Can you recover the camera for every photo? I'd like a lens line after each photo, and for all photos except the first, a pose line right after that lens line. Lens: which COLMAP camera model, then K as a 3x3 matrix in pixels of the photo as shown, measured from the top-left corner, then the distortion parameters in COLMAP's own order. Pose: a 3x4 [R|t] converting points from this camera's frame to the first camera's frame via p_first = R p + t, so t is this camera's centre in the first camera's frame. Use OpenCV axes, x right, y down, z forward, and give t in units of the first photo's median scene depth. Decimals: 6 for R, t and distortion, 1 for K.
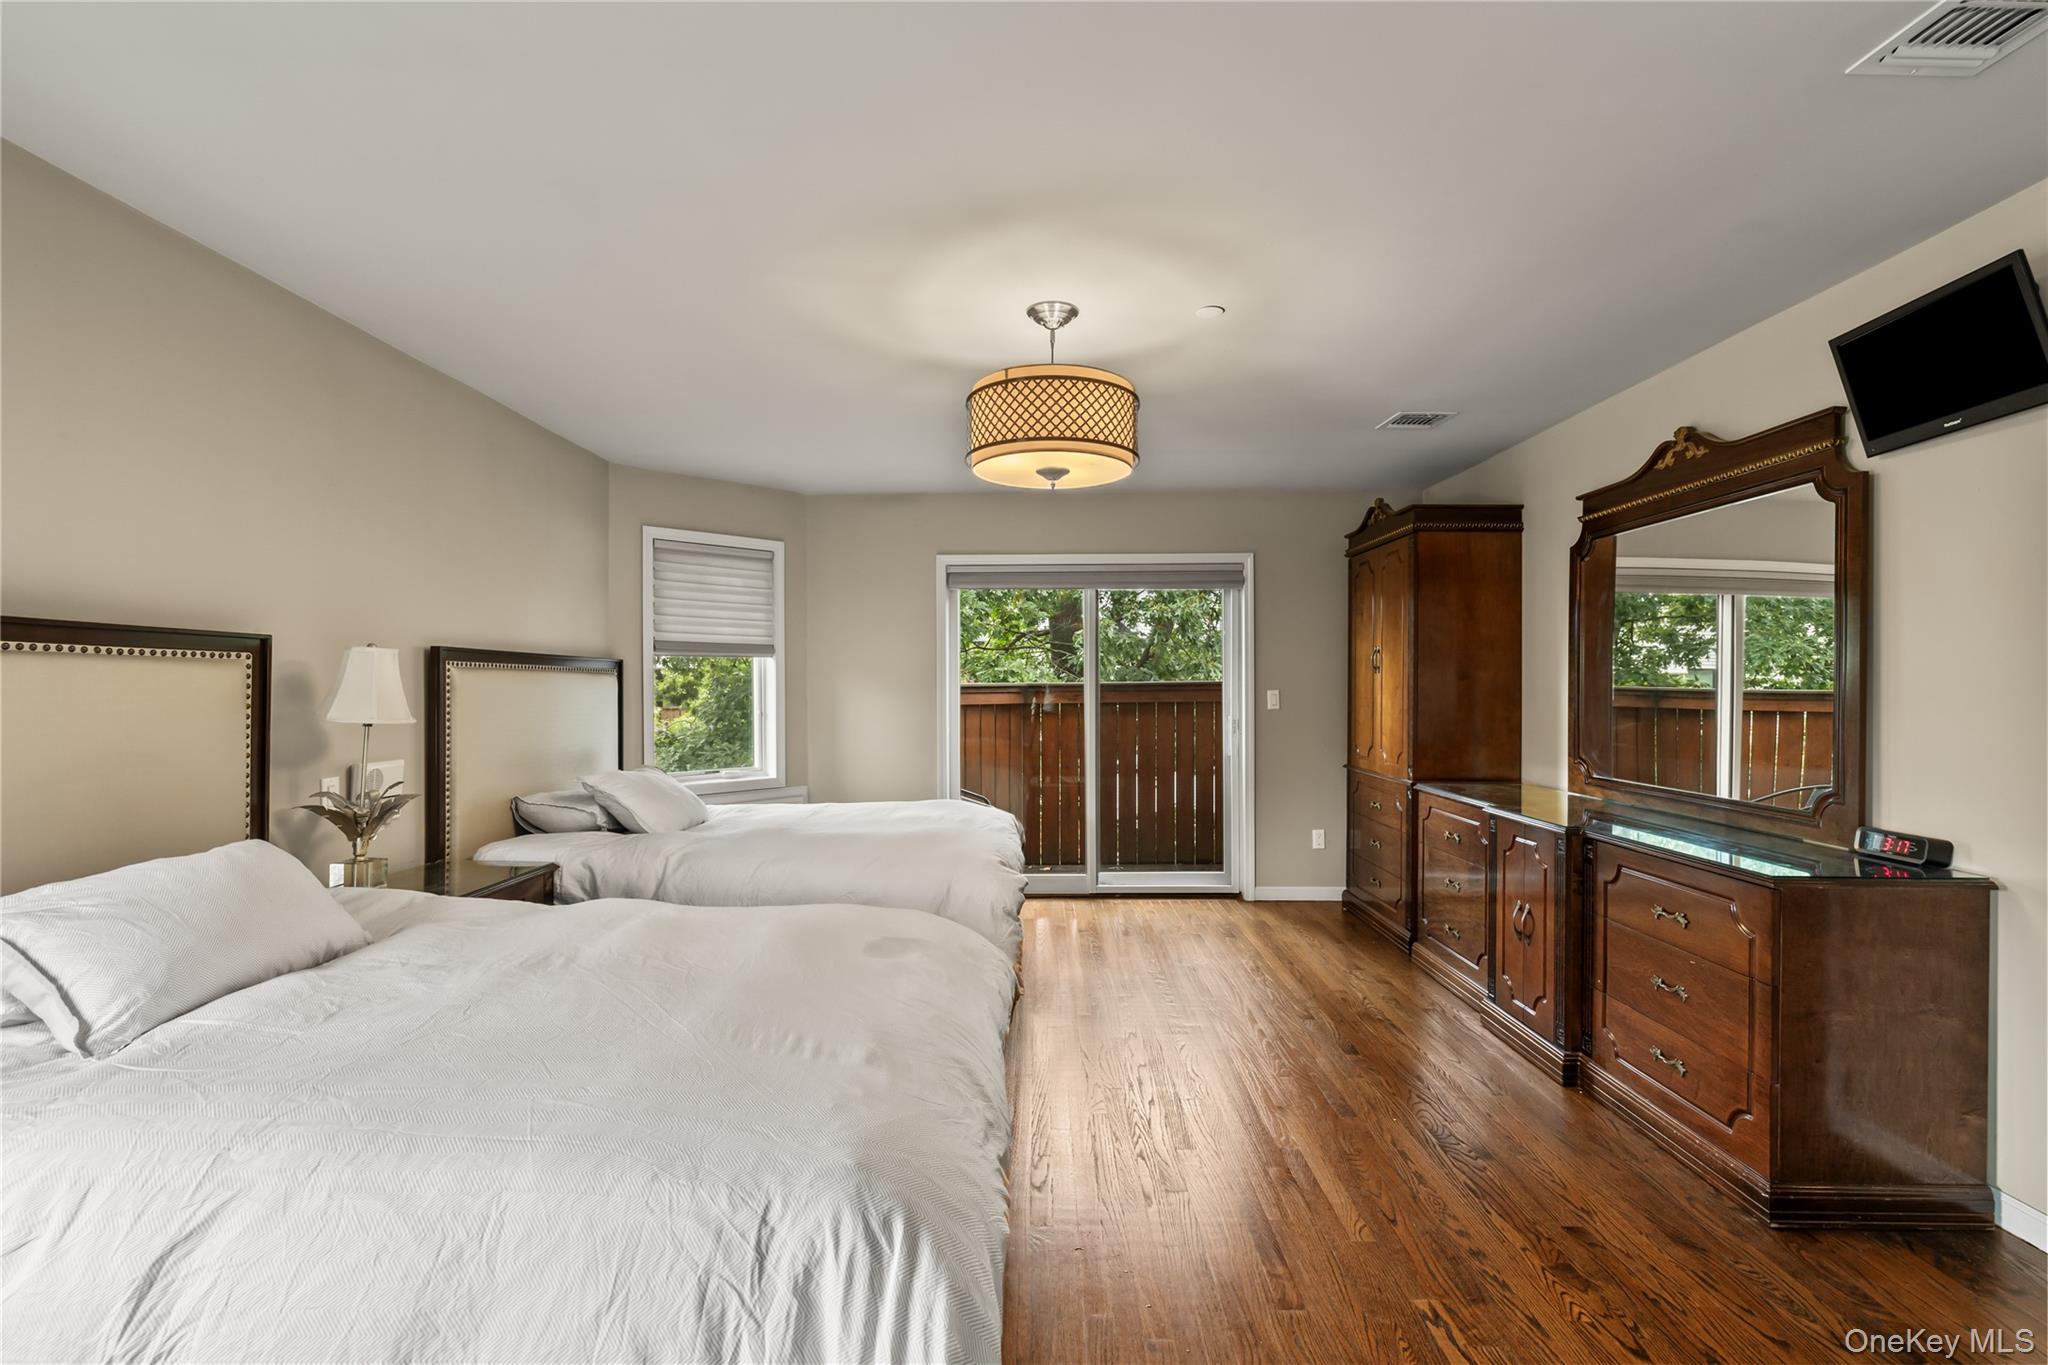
lens RADIAL K [[914.0, 0, 1014.5], [0, 914.0, 684.3], [0, 0, 1]] dist [-0.001505, 0.000086]
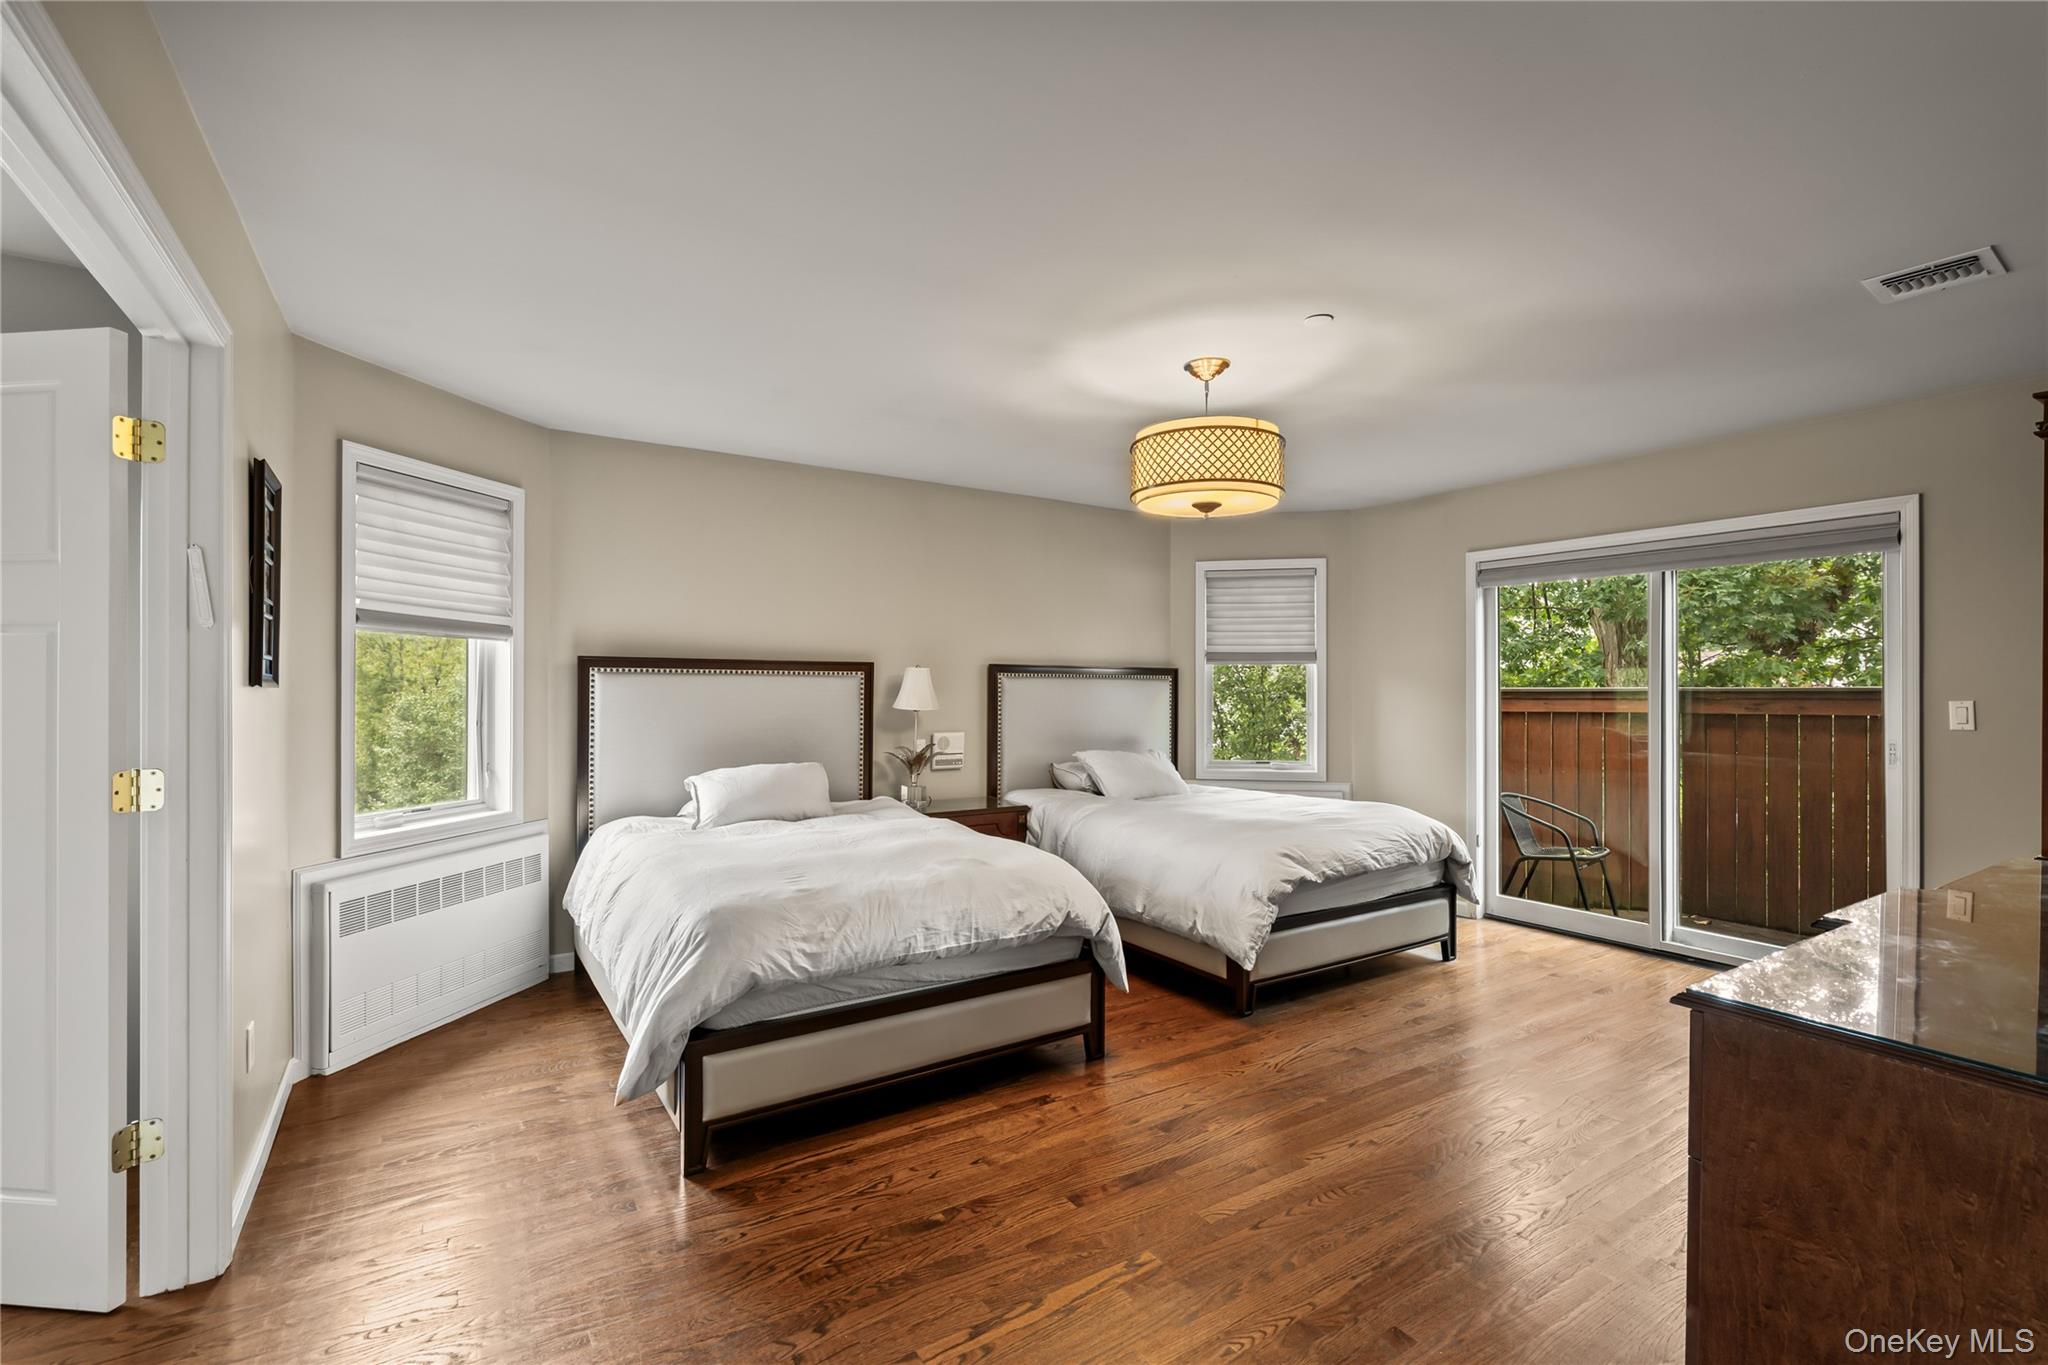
lens RADIAL K [[914.0, 0, 1026.8], [0, 914.0, 681.8], [0, 0, 1]] dist [-0.001505, 0.000086]
pose [[0.557523, -0.000435, -0.830162, 0.503140], [-0.002500, 0.999994, -0.002203, -0.004404], [0.830158, 0.003304, 0.557519, 0.101341]]
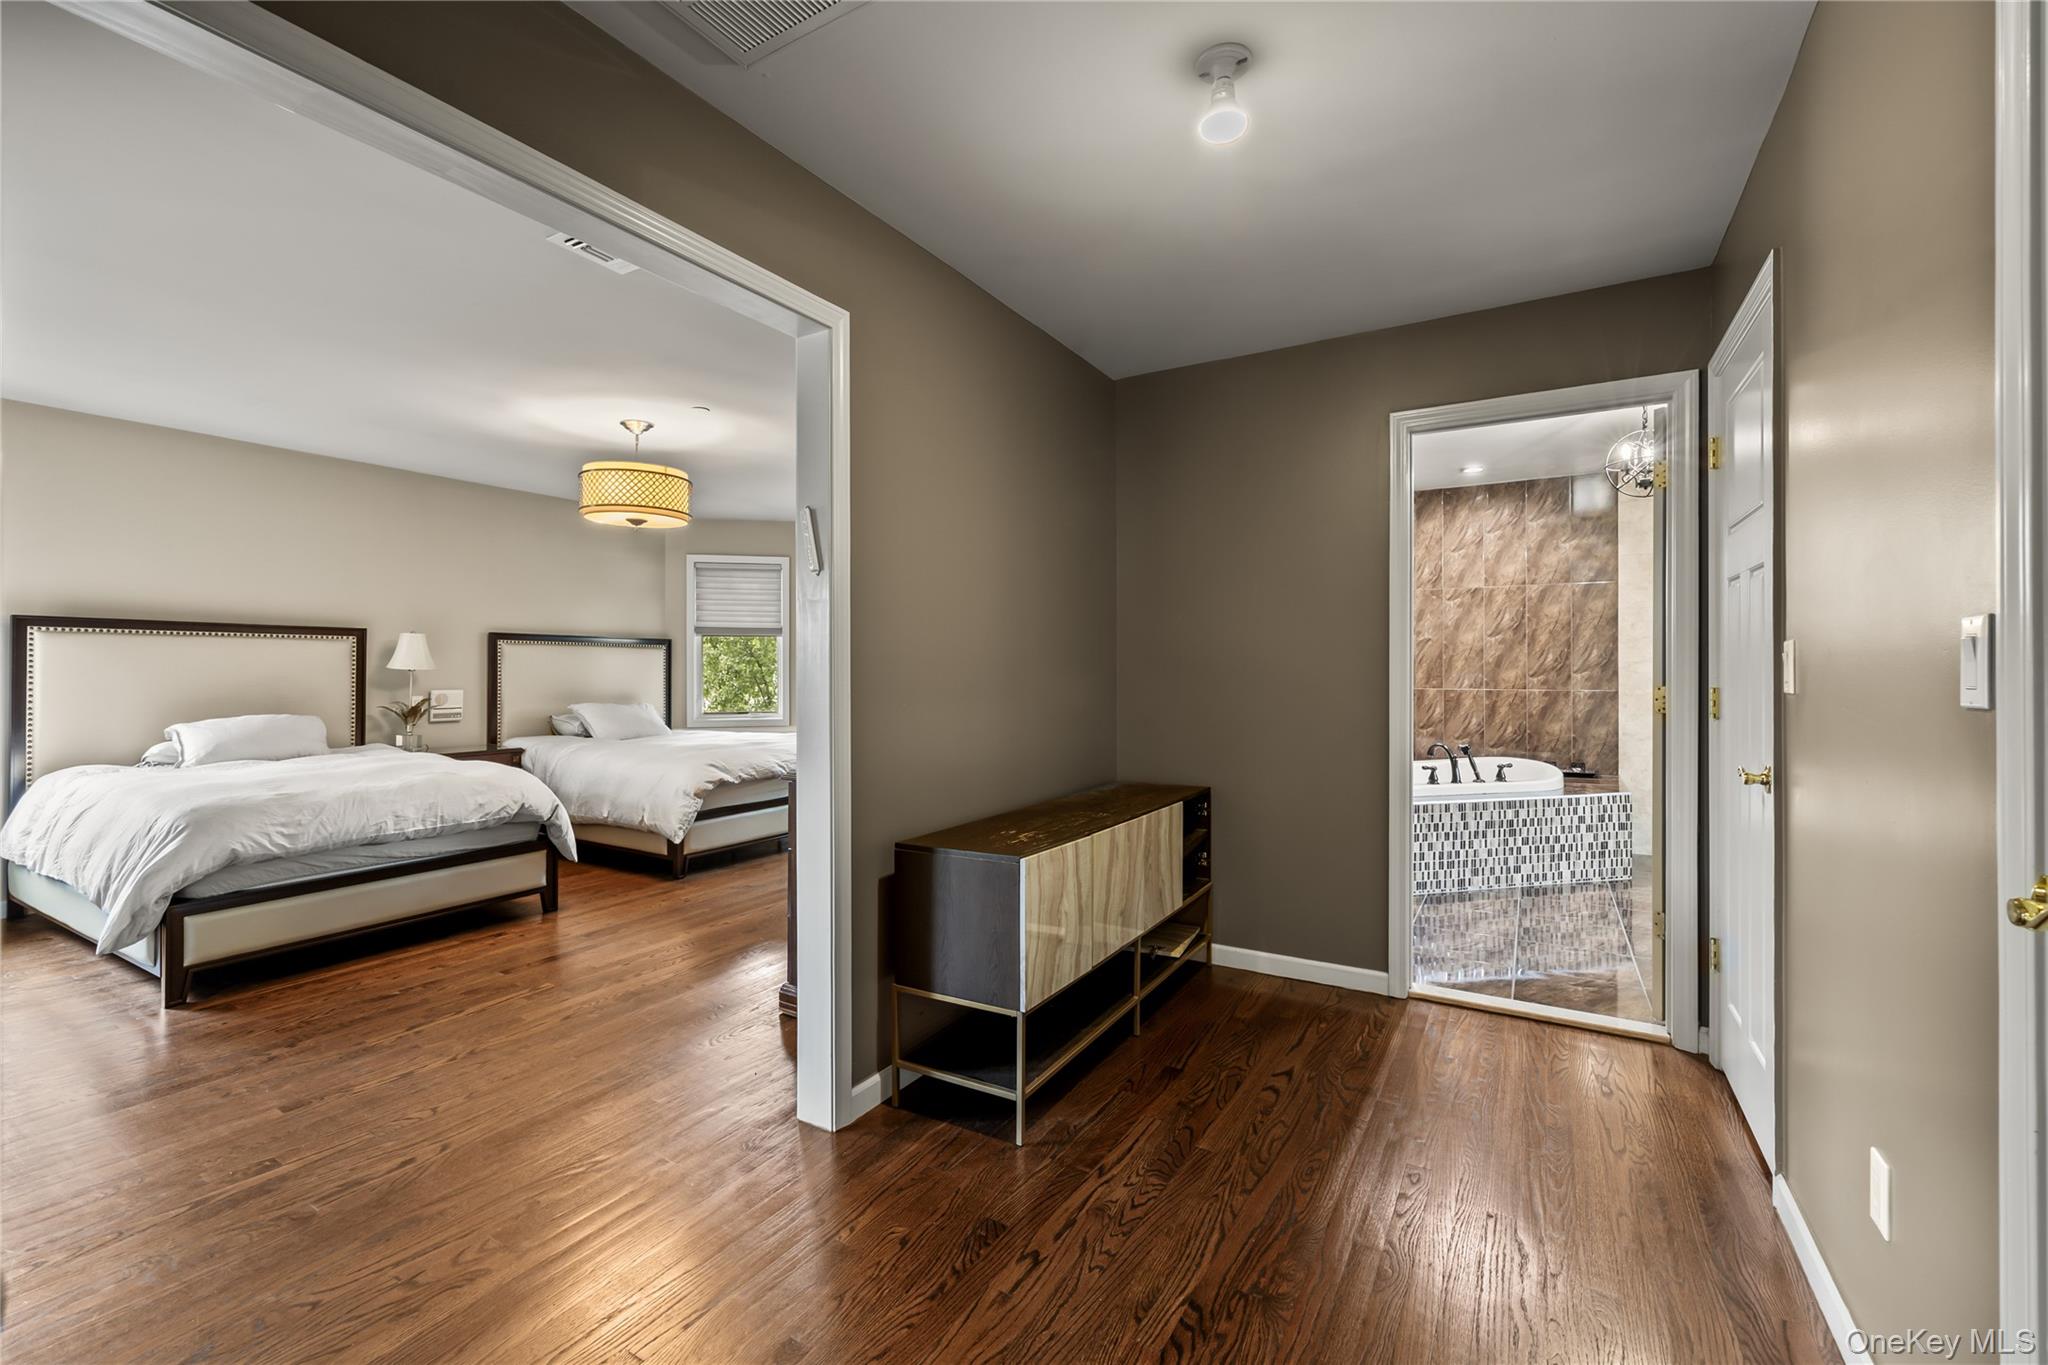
lens RADIAL K [[865.1, 0, 1009.1], [0, 865.1, 666.8], [0, 0, 1]] dist [0.010450, -0.000352]
pose [[0.859405, 0.003248, -0.511285, 0.831534], [-0.002581, 0.999995, 0.002014, 0.016638], [0.511288, -0.000411, 0.859409, -0.006420]]
